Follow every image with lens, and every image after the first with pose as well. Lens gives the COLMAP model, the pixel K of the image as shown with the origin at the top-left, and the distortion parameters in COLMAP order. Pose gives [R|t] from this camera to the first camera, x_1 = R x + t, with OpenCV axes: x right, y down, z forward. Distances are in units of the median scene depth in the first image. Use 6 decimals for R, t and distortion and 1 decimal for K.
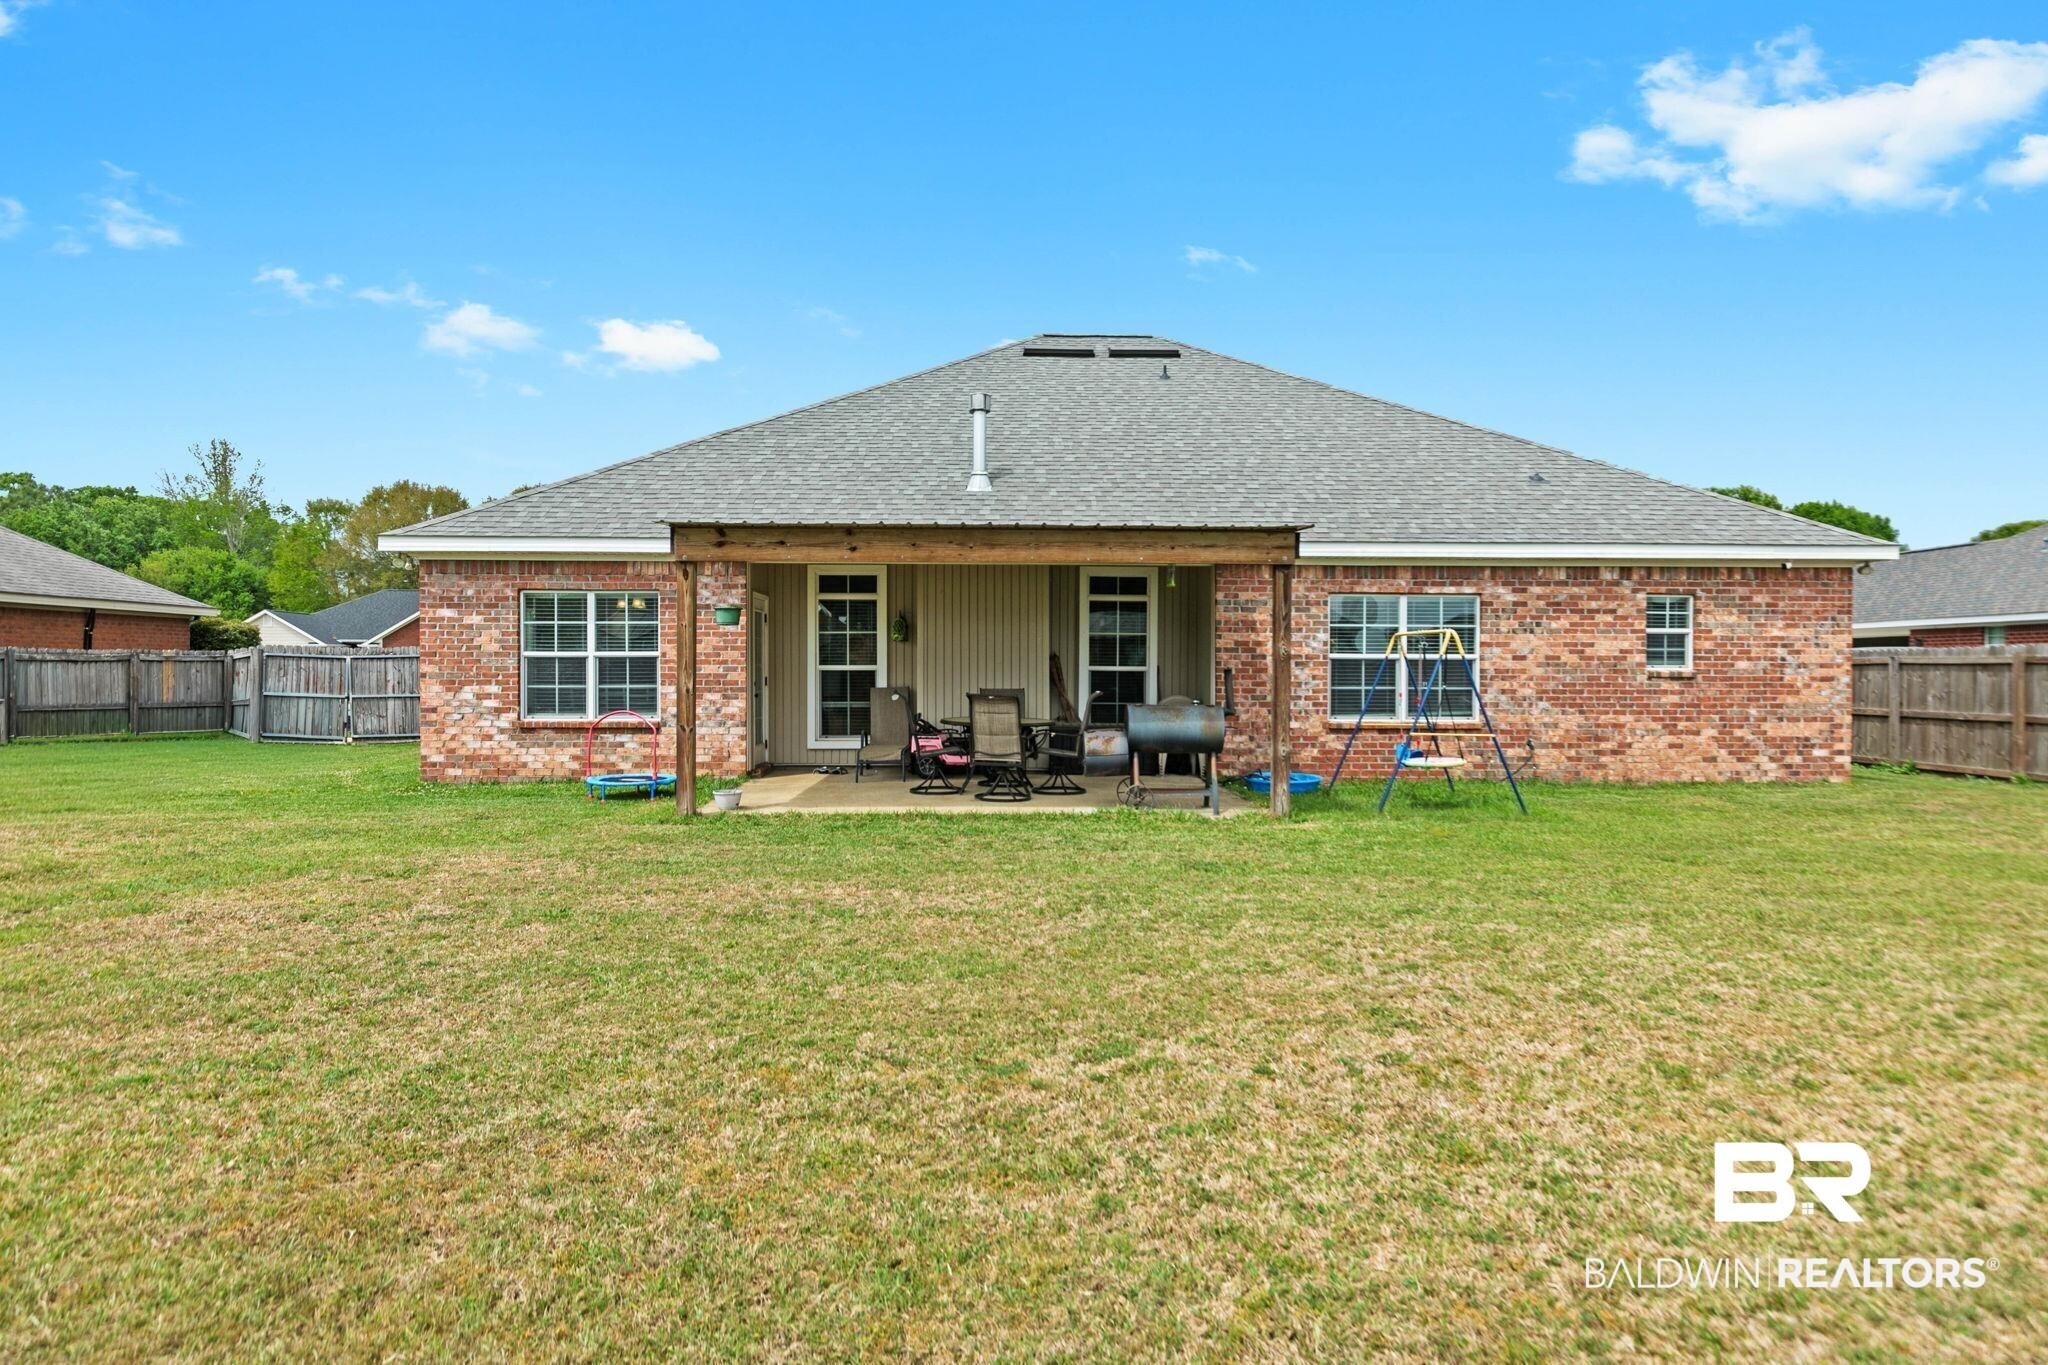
lens RADIAL K [[948.0, 0, 1030.8], [0, 948.0, 683.6], [0, 0, 1]] dist [0.001368, 0.000244]
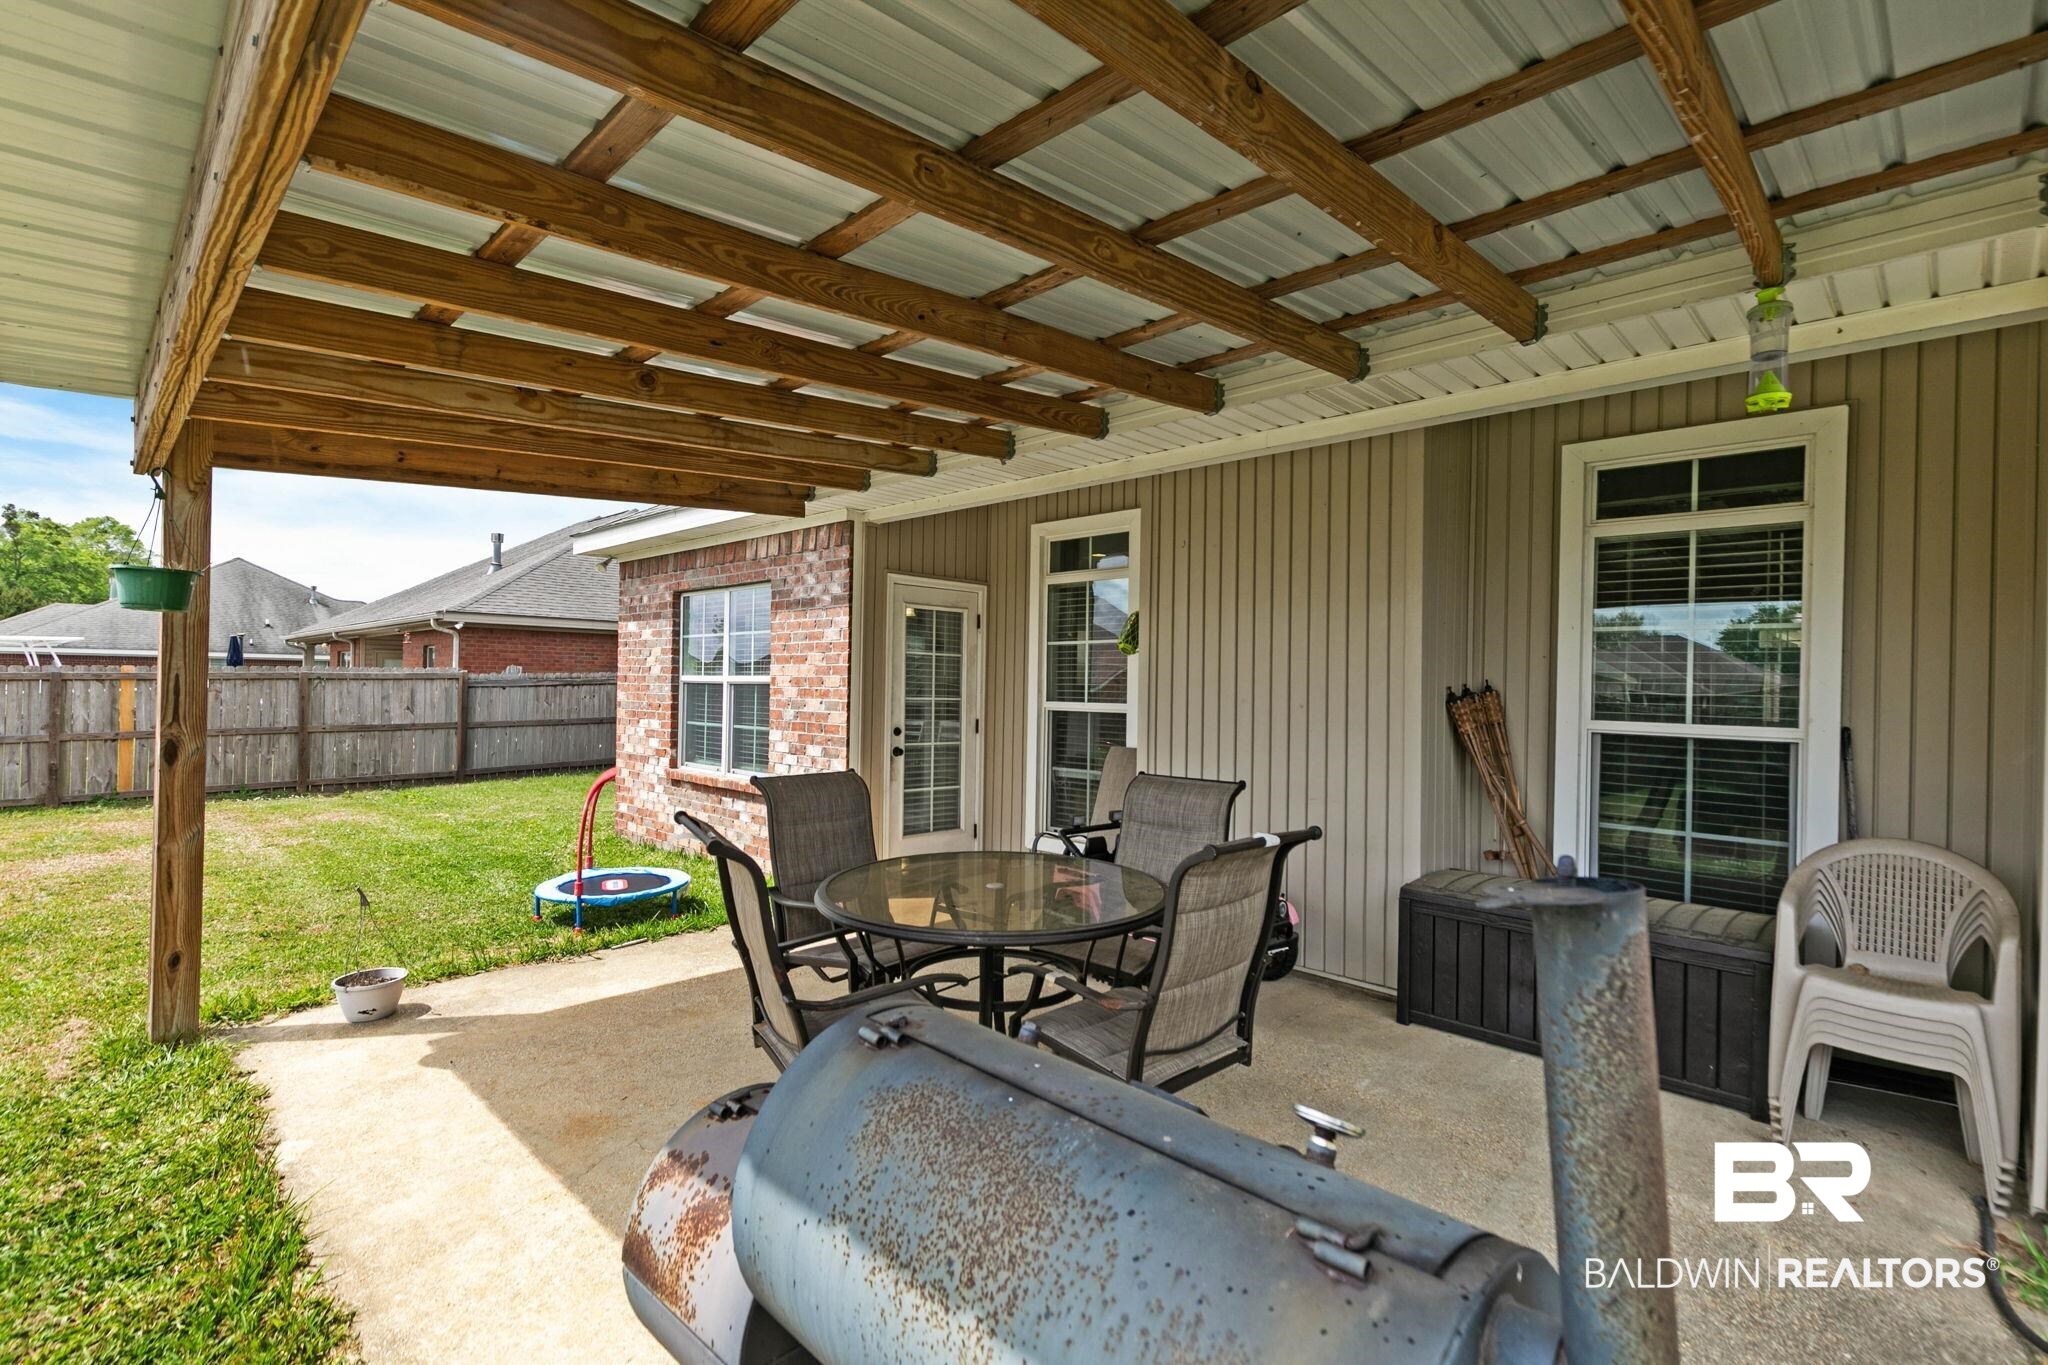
lens RADIAL K [[948.0, 0, 1030.8], [0, 948.0, 683.6], [0, 0, 1]] dist [0.001368, 0.000244]
pose [[0.710705, 0.008591, -0.703438, 0.181272], [-0.028231, 0.999468, -0.016317, -0.022924], [0.702924, 0.031456, 0.710569, 0.664218]]
